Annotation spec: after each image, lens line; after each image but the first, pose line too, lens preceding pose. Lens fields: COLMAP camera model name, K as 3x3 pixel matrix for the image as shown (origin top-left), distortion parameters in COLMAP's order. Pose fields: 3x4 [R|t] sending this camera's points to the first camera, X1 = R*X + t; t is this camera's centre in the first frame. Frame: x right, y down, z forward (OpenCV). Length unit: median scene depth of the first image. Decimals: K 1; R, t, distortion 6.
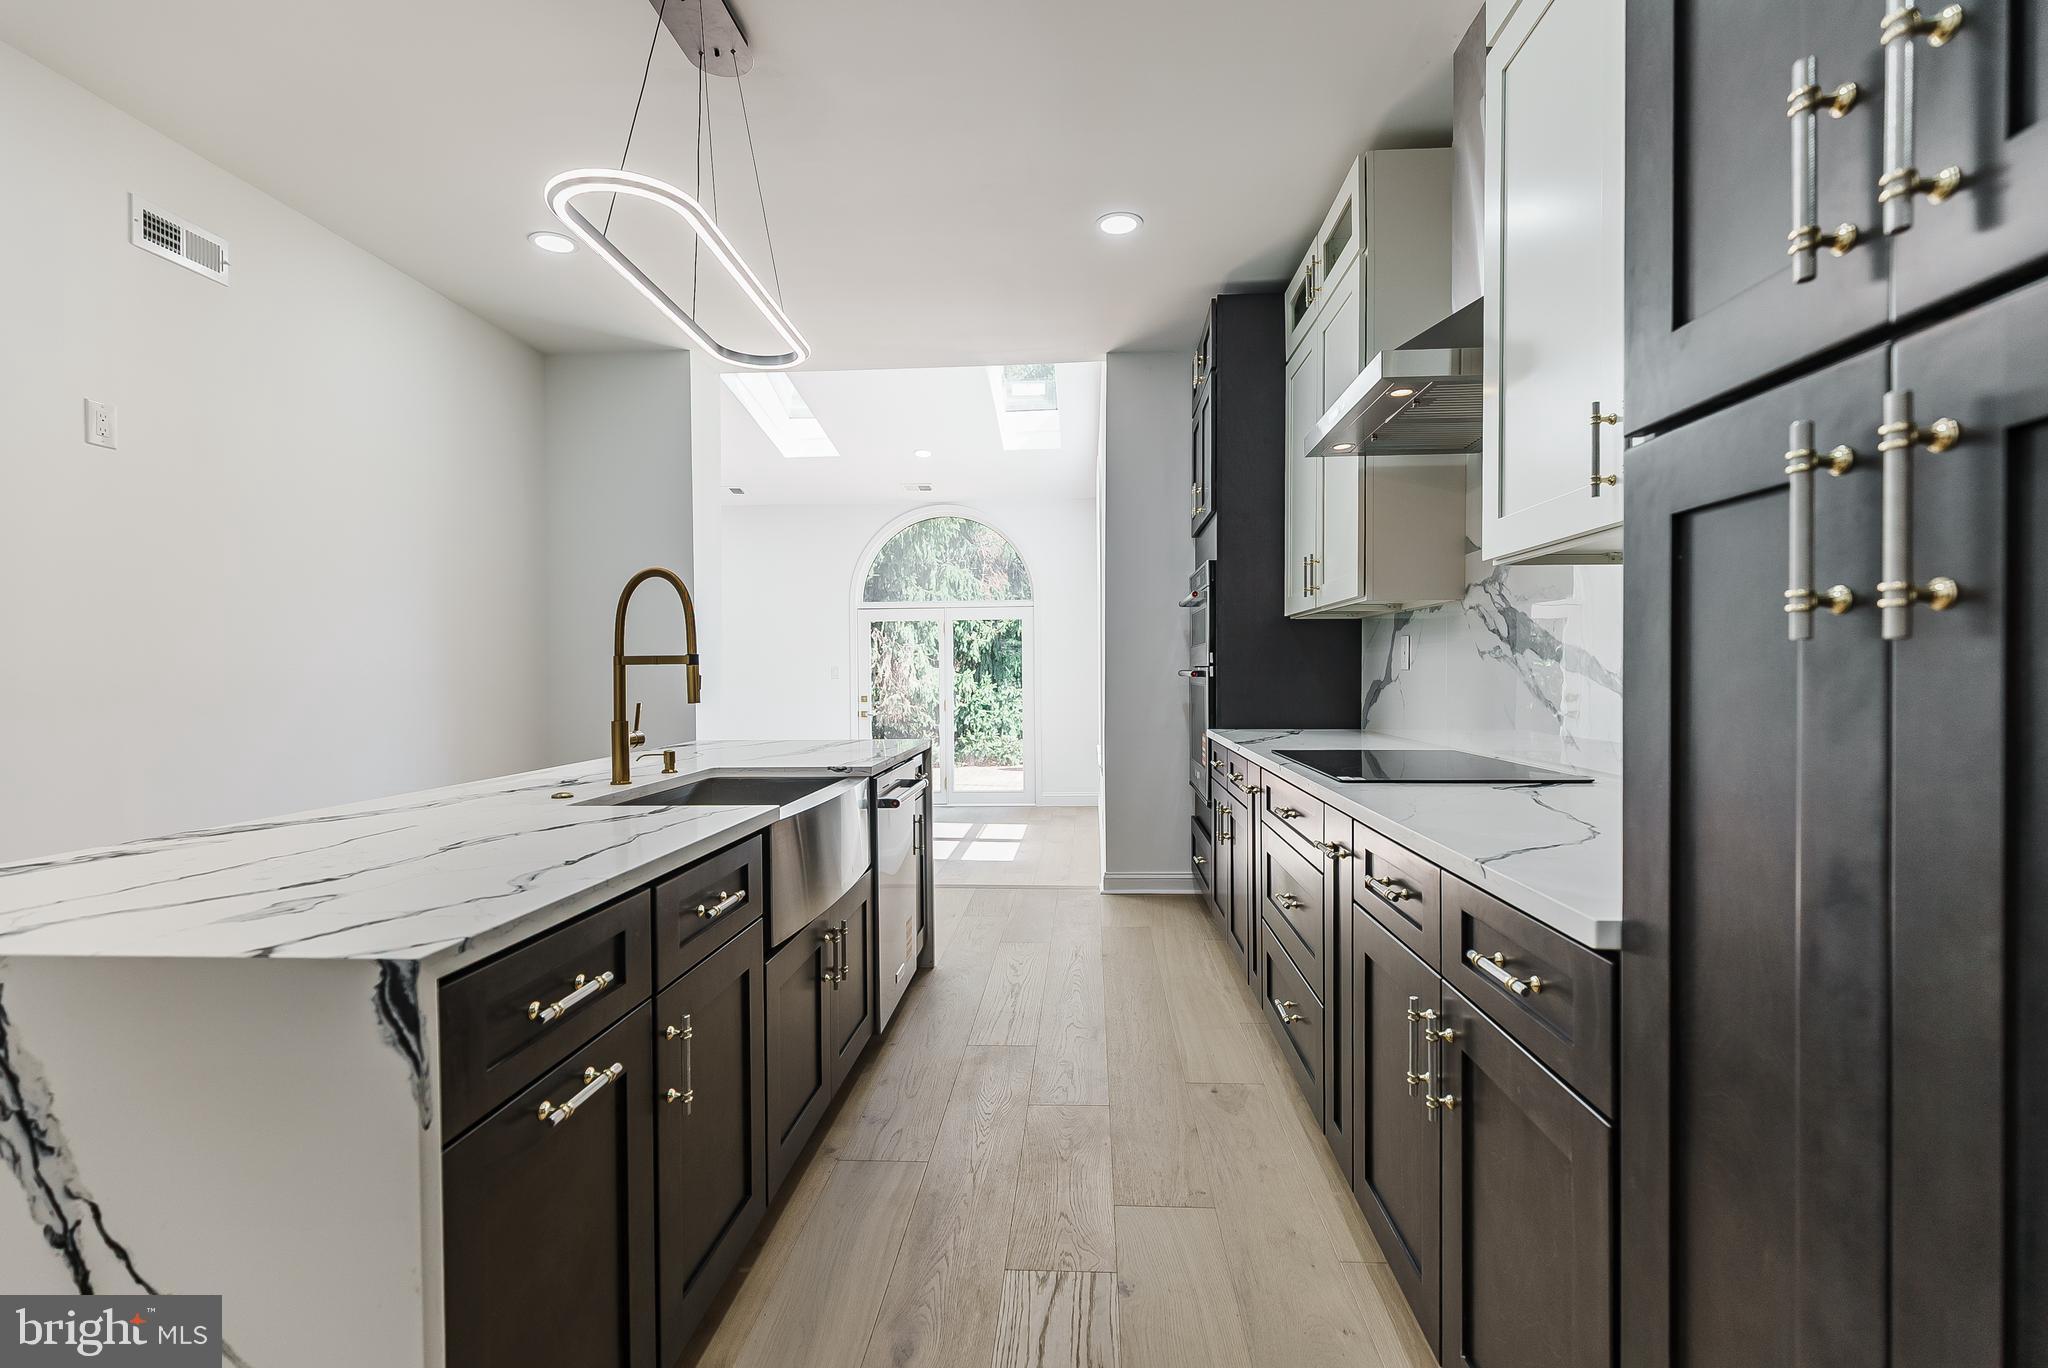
lens RADIAL K [[930.3, 0, 1028.3], [0, 930.3, 682.8], [0, 0, 1]] dist [-0.000146, -0.000168]
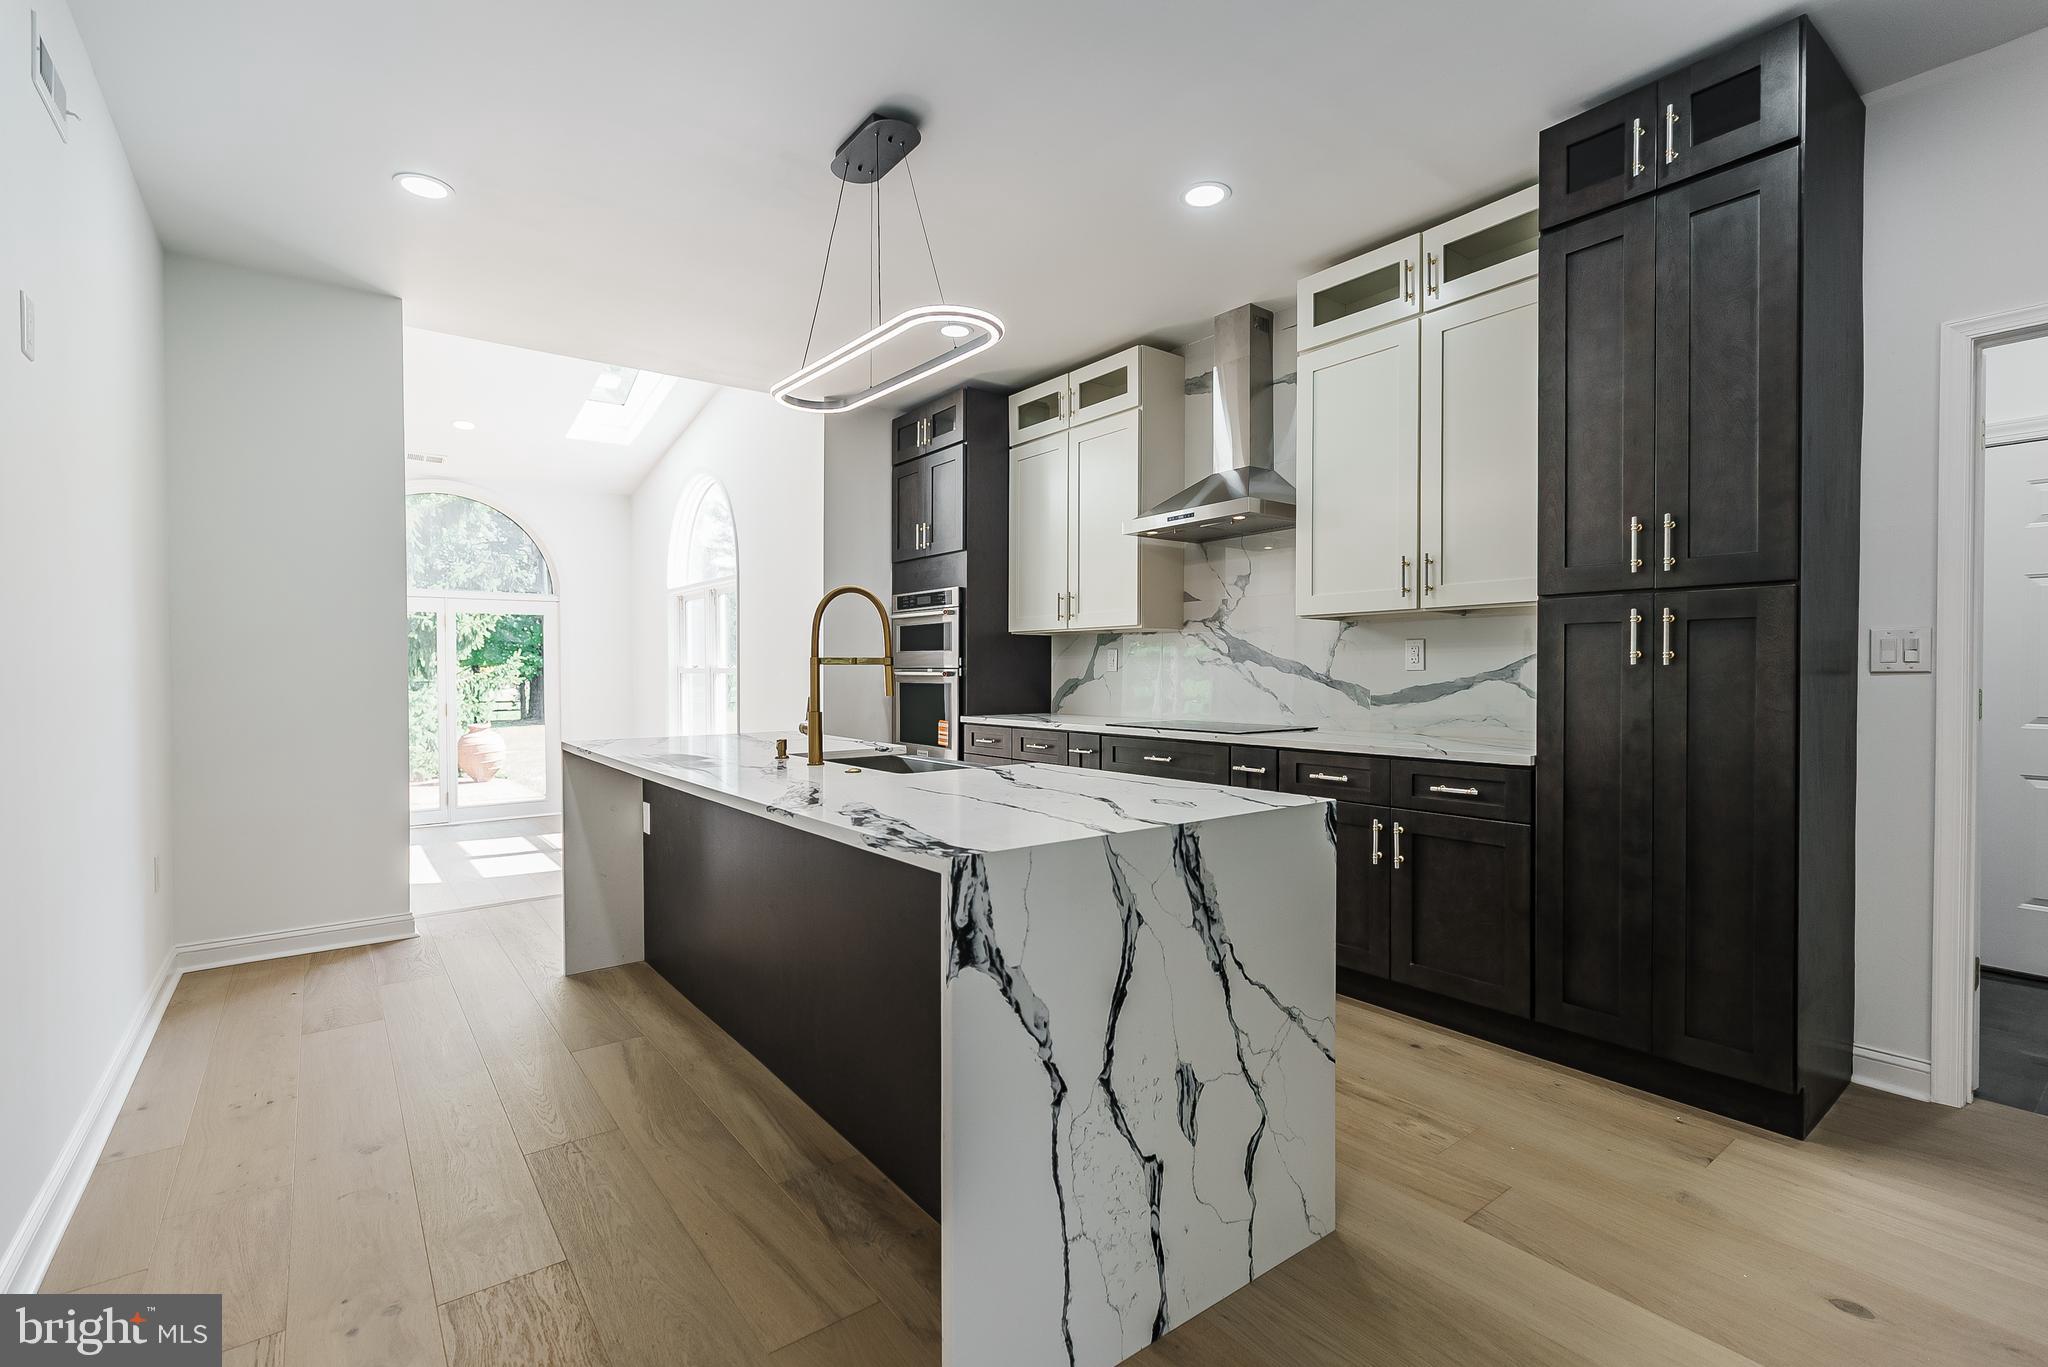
lens RADIAL K [[930.3, 0, 1020.5], [0, 930.3, 674.6], [0, 0, 1]] dist [-0.000146, -0.000168]
pose [[0.754520, 0.002250, 0.656273, -0.958046], [0.004616, 0.999951, -0.008736, 0.004828], [-0.656261, 0.009621, 0.754473, -0.066921]]
